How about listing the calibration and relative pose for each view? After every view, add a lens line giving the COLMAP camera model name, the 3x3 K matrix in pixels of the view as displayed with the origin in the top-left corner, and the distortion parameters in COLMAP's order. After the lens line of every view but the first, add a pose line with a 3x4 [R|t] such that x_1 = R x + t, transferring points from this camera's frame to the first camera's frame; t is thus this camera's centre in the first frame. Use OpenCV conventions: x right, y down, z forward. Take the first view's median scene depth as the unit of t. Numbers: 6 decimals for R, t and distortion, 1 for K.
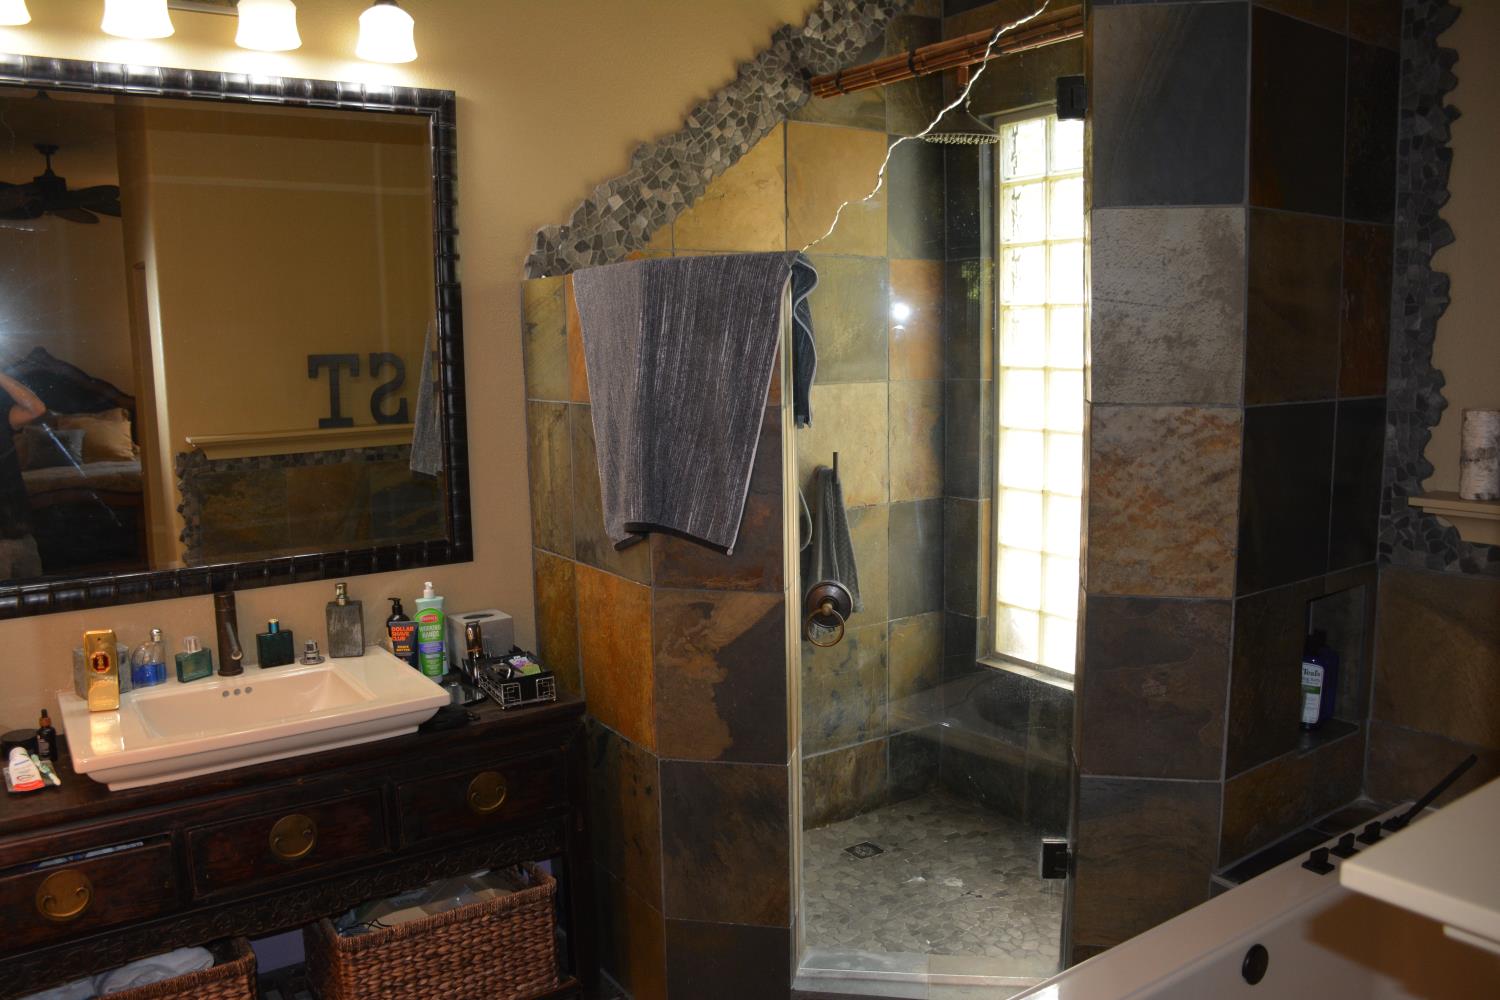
lens RADIAL K [[1164.5, 0, 740.8], [0, 1164.5, 503.4], [0, 0, 1]] dist [-0.151844, 0.098474]
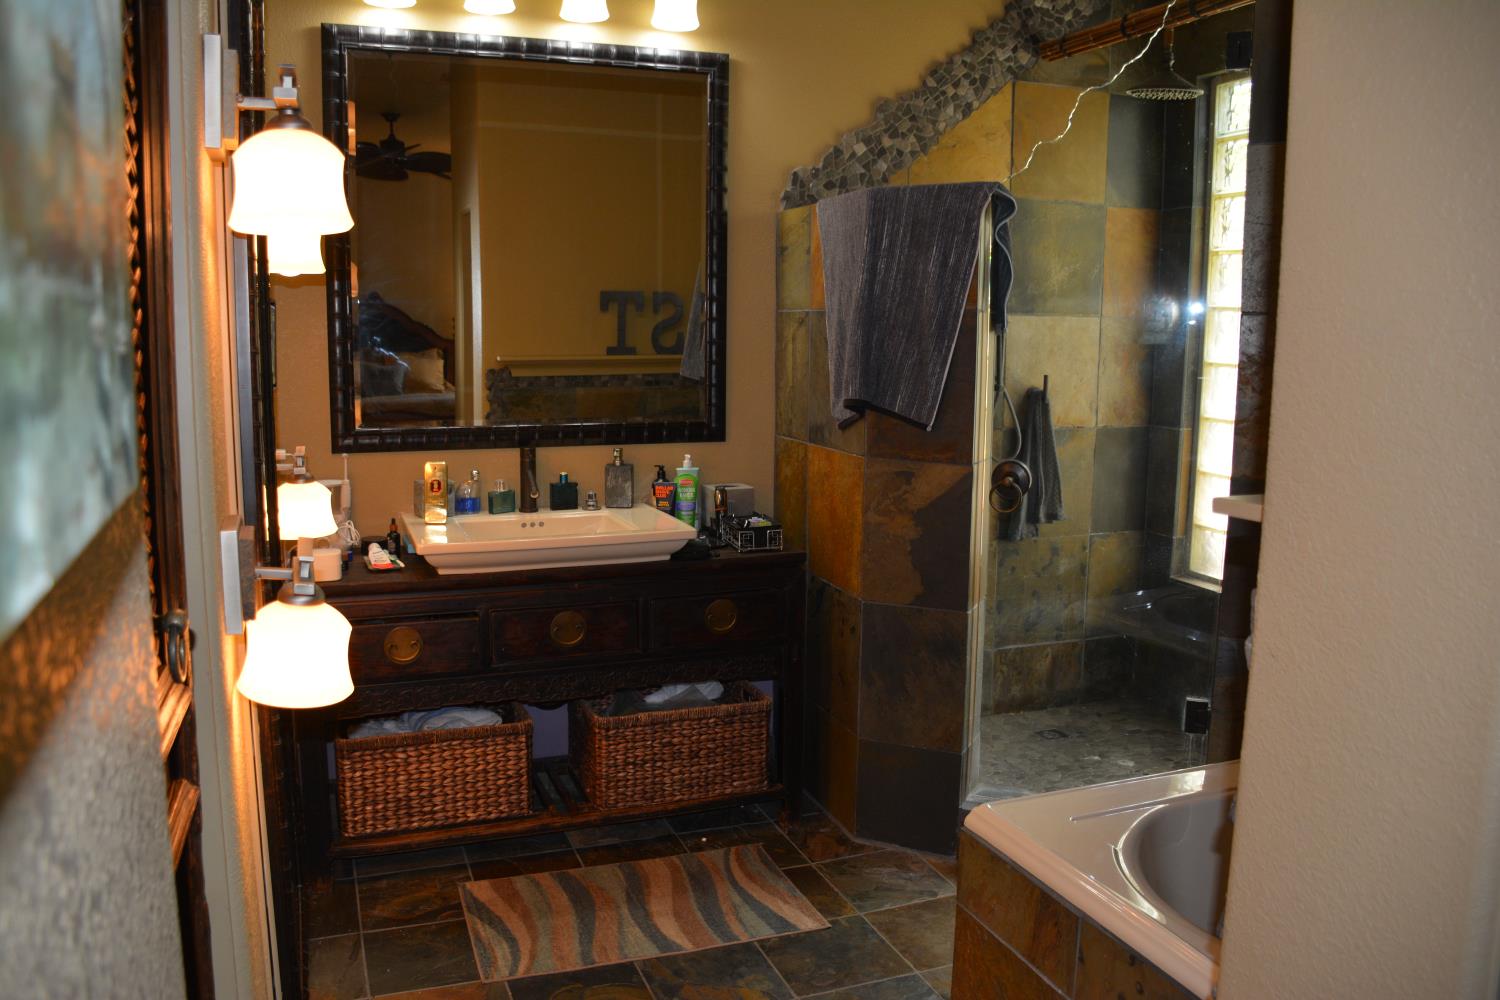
lens RADIAL K [[1164.5, 0, 745.3], [0, 1164.5, 501.4], [0, 0, 1]] dist [-0.151844, 0.098474]
pose [[0.972080, 0.061794, -0.226366, 0.074247], [-0.058820, 0.998071, 0.019865, 0.093922], [0.227157, -0.005996, 0.973840, -0.198988]]
